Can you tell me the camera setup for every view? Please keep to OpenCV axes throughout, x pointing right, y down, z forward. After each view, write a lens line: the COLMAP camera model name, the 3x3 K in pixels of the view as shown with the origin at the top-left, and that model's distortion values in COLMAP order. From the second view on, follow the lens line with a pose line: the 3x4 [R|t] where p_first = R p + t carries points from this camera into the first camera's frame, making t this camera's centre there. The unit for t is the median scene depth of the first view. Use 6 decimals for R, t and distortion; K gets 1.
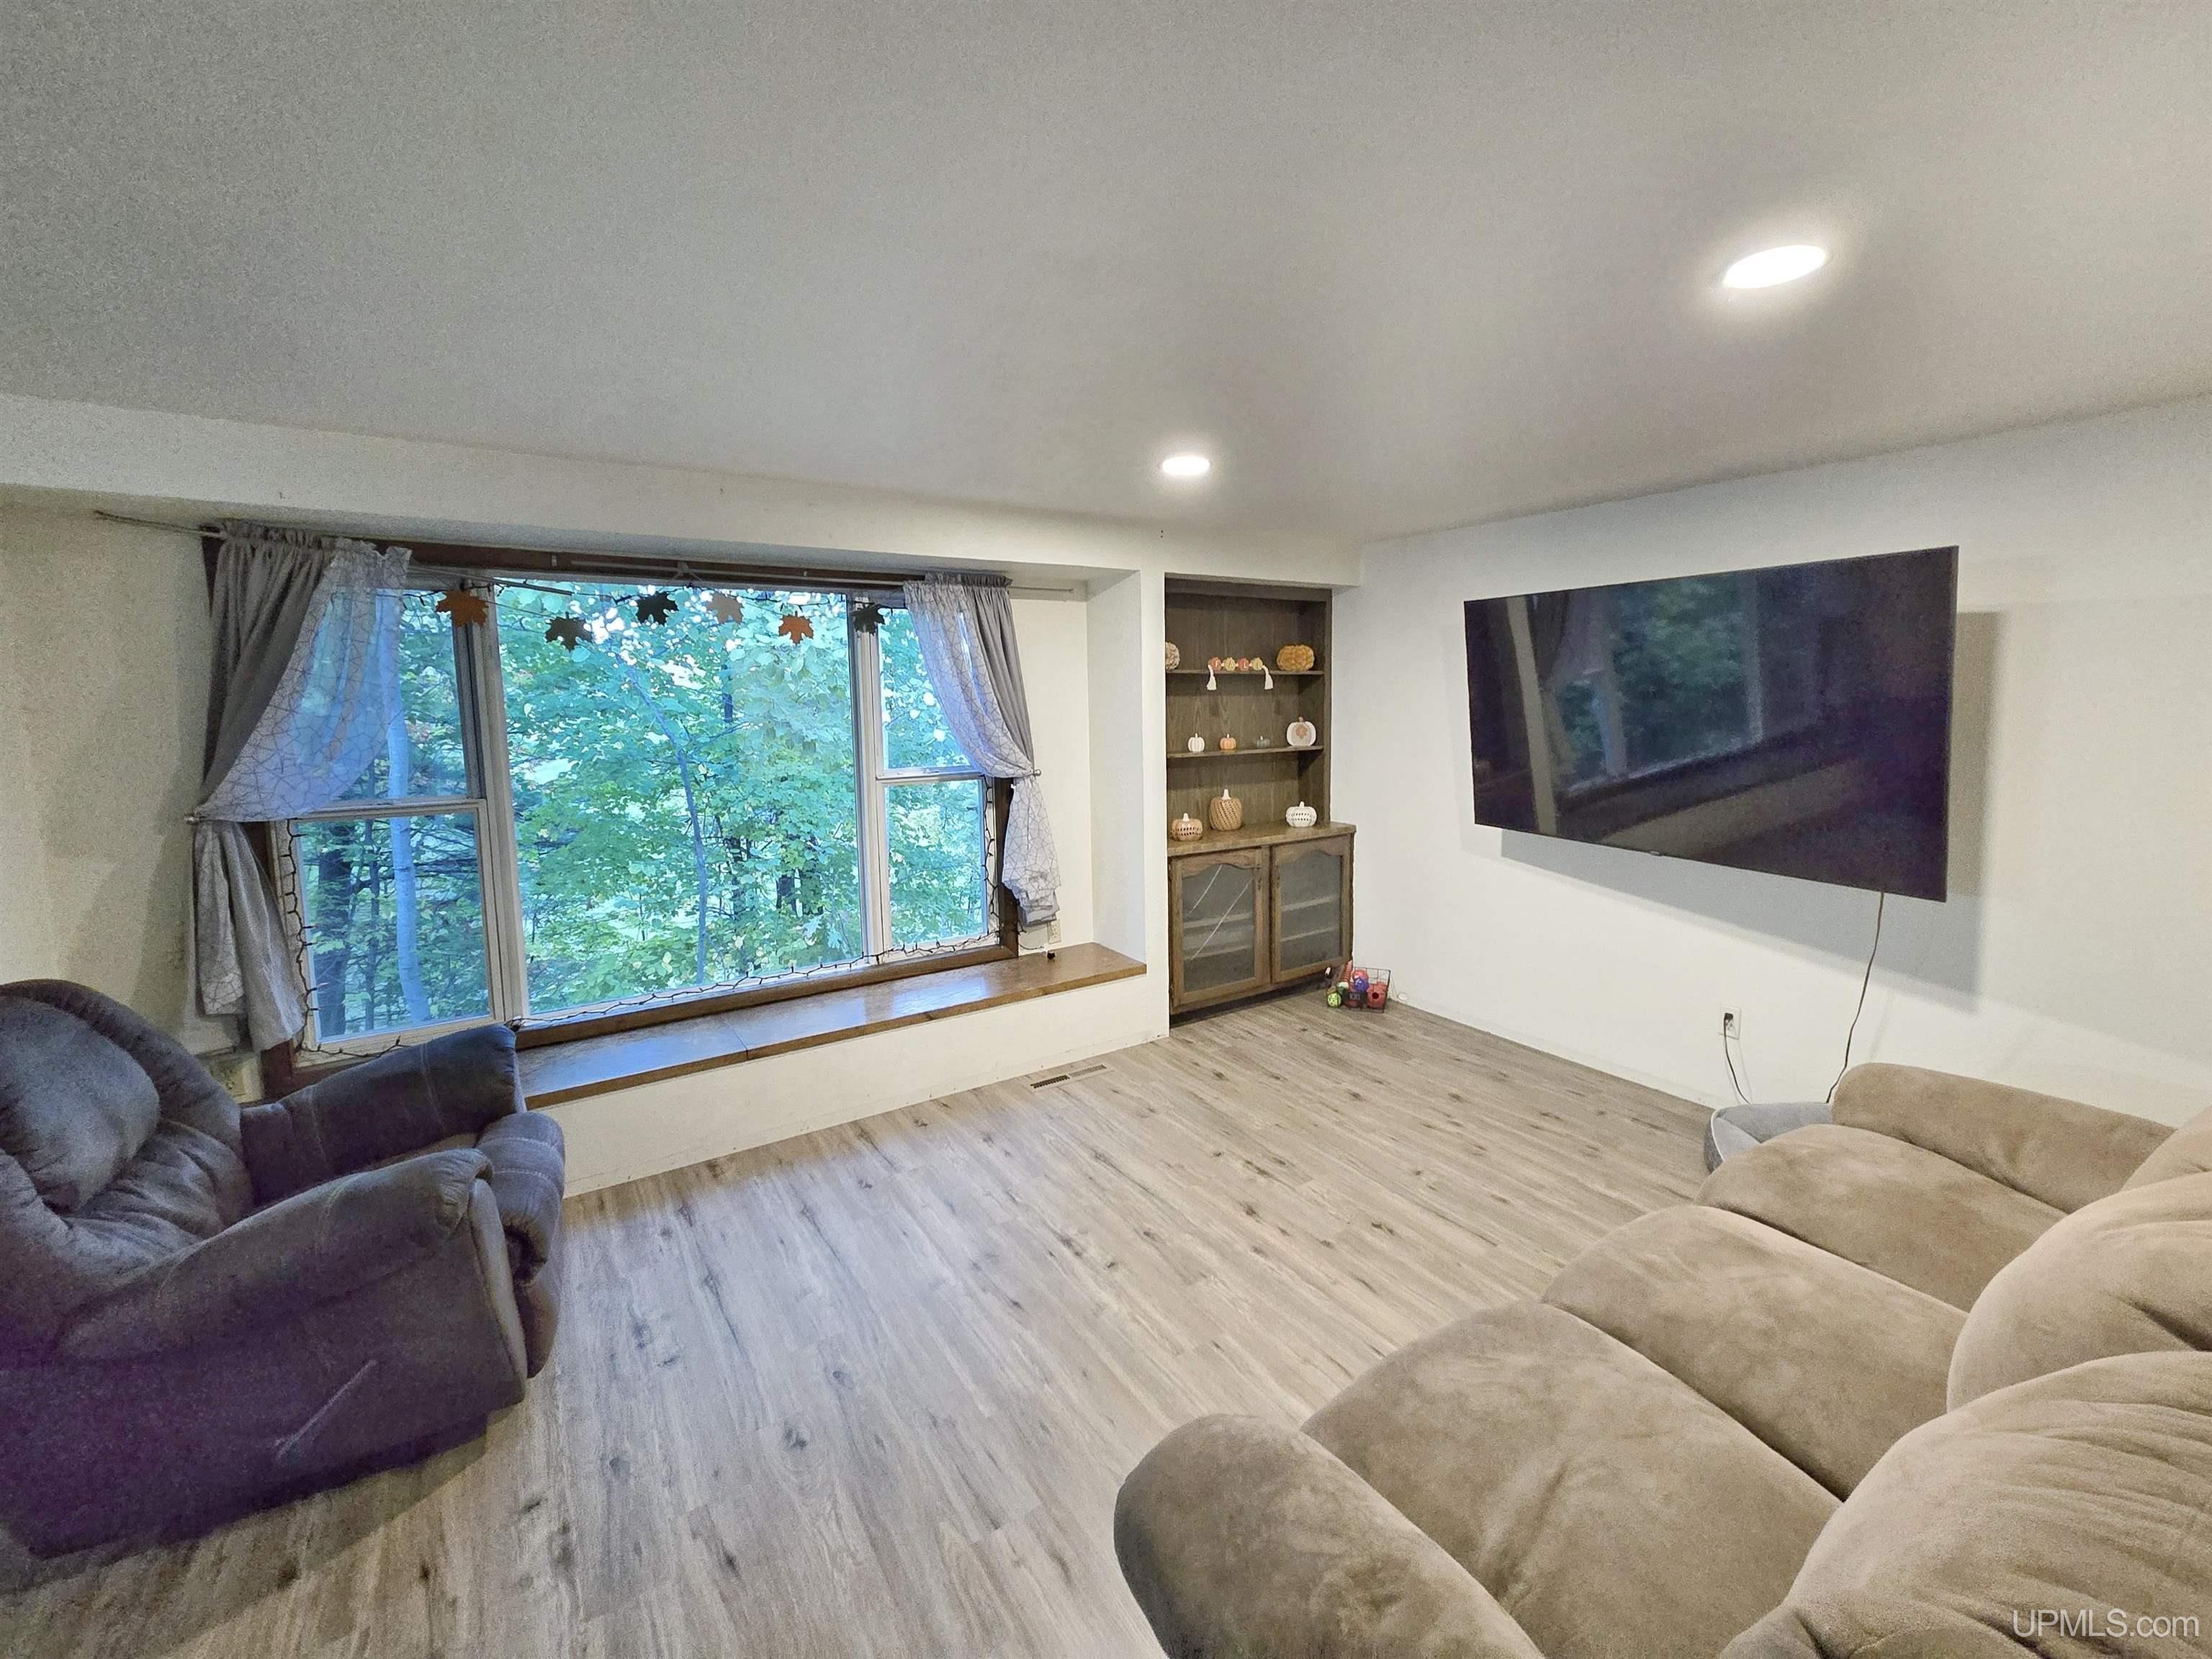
lens RADIAL K [[903.2, 0, 1095.0], [0, 903.2, 835.7], [0, 0, 1]] dist [0.001298, -0.000002]
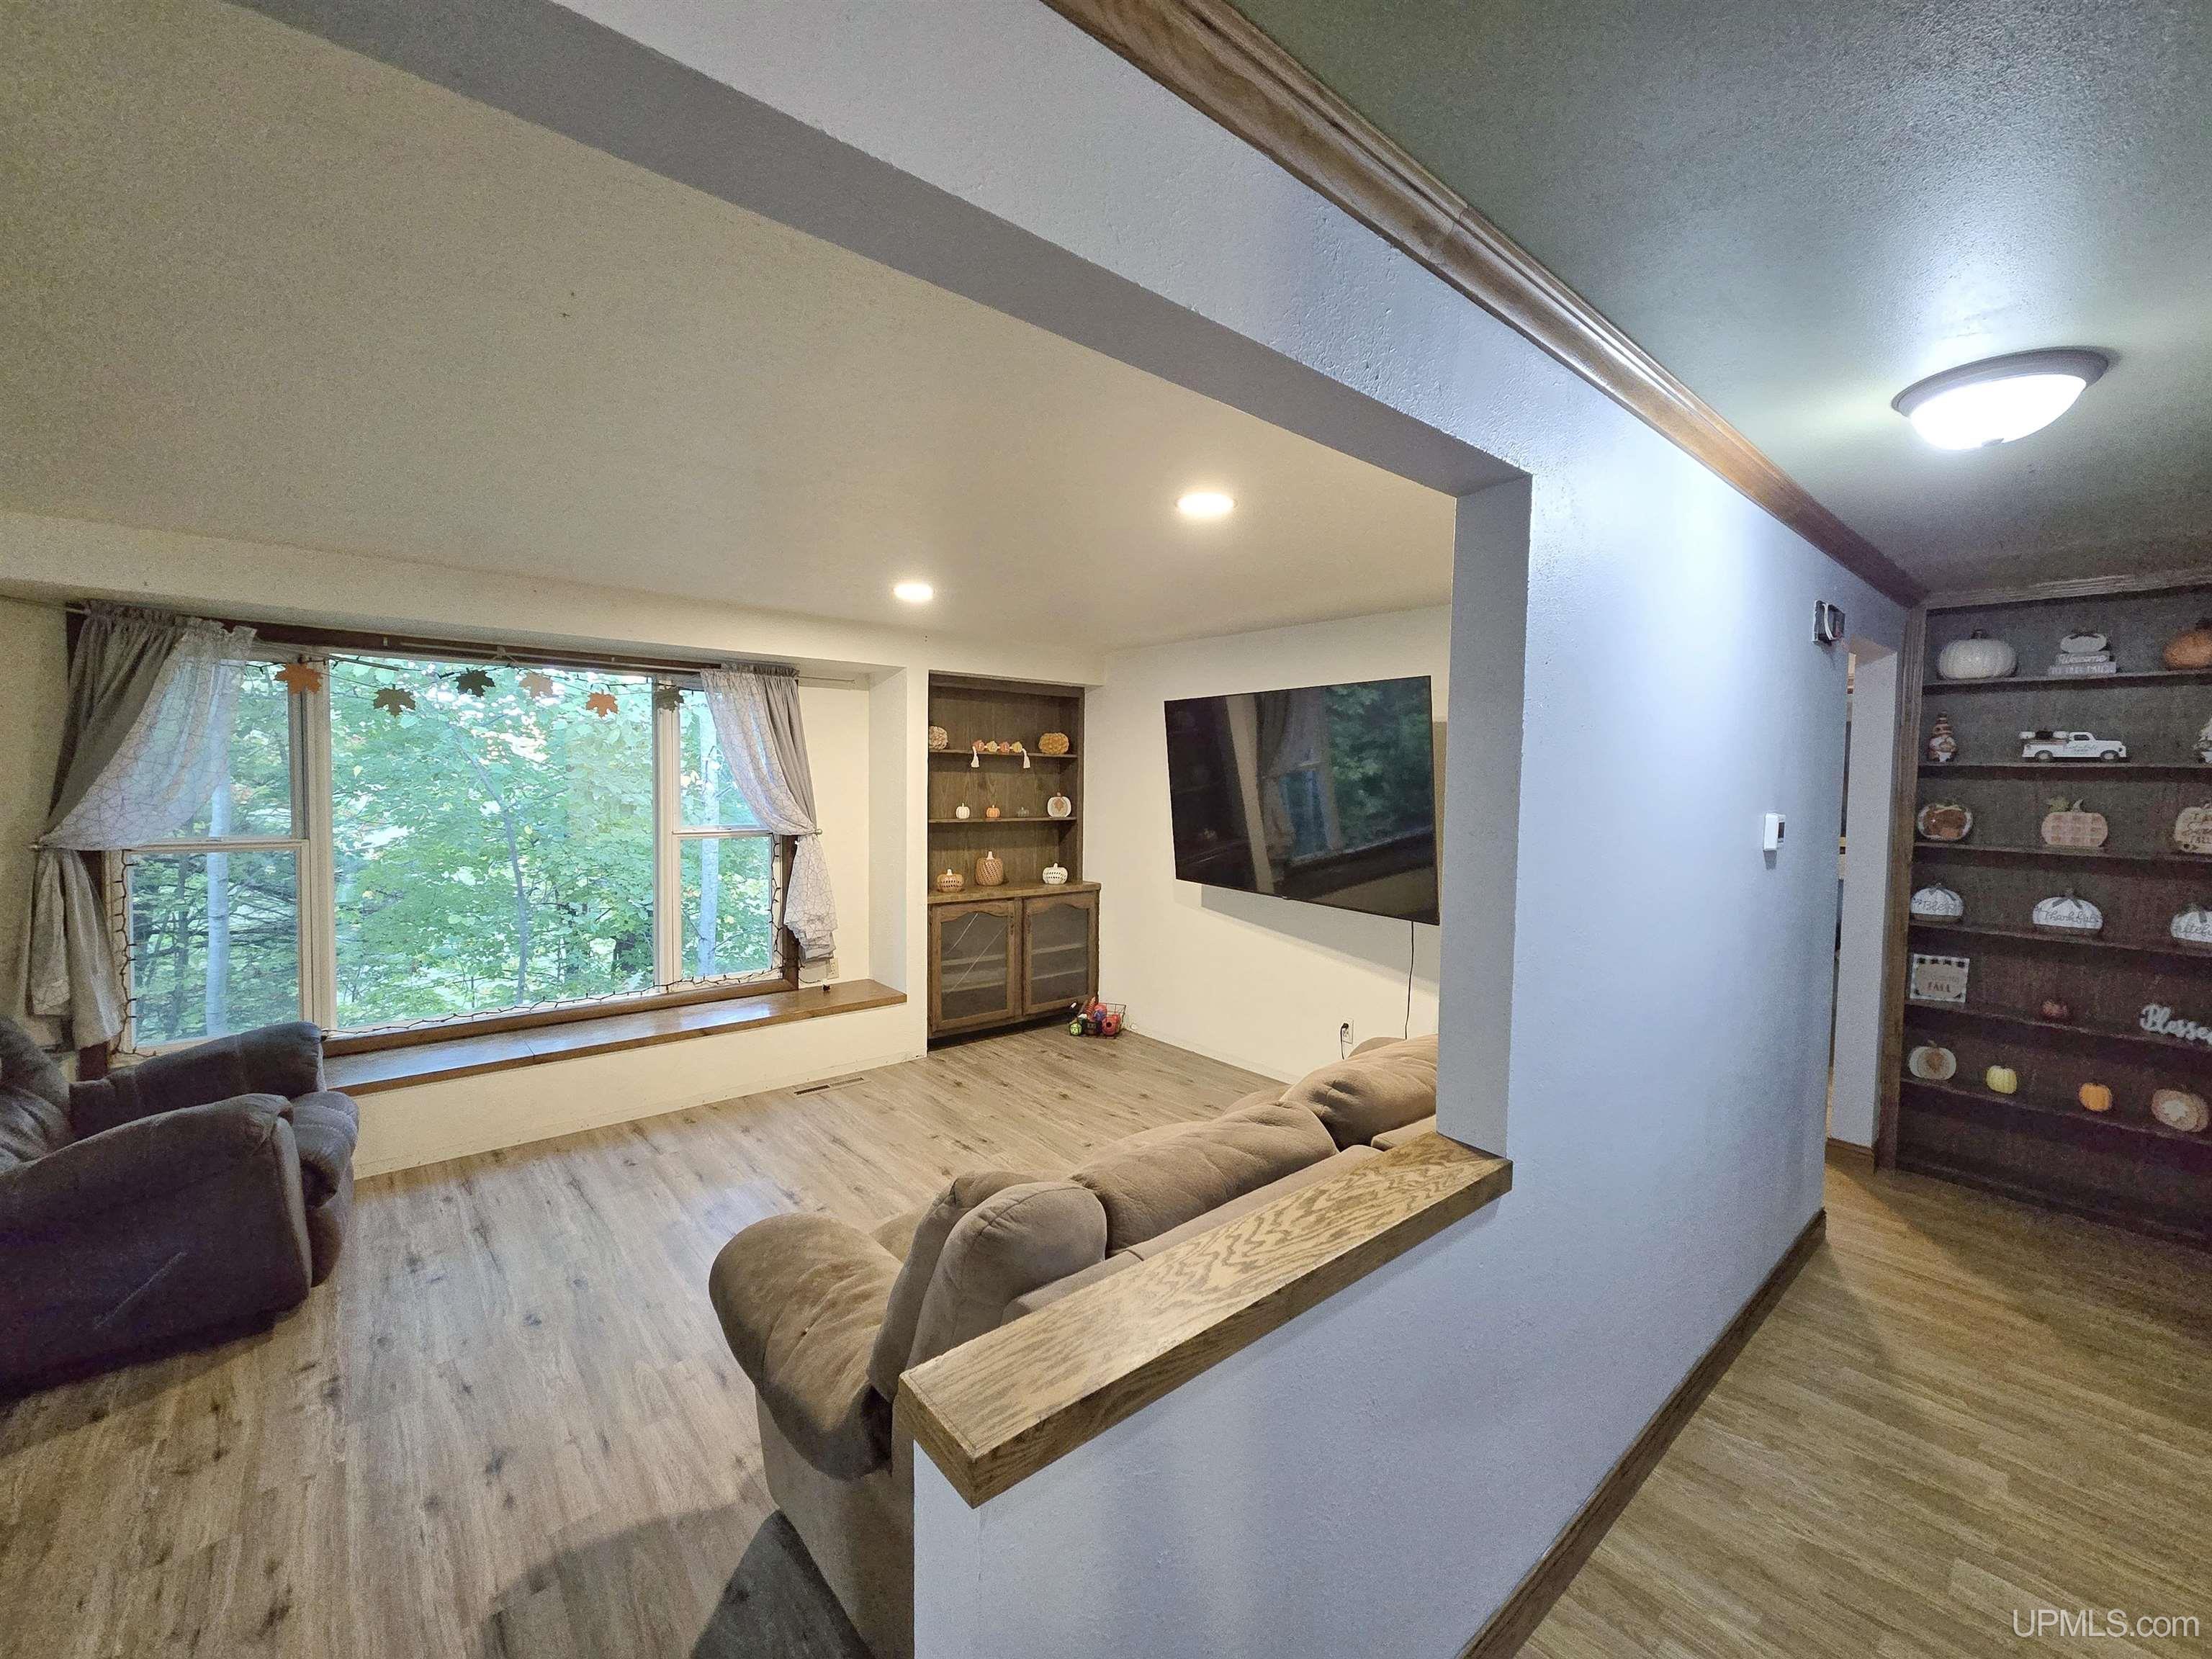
lens RADIAL K [[903.2, 0, 1075.3], [0, 903.2, 853.1], [0, 0, 1]] dist [0.001298, -0.000002]
pose [[0.993805, 0.015967, 0.109989, 0.174487], [-0.007638, 0.997099, -0.075727, 0.055697], [-0.110879, 0.074418, 0.991044, -0.255137]]
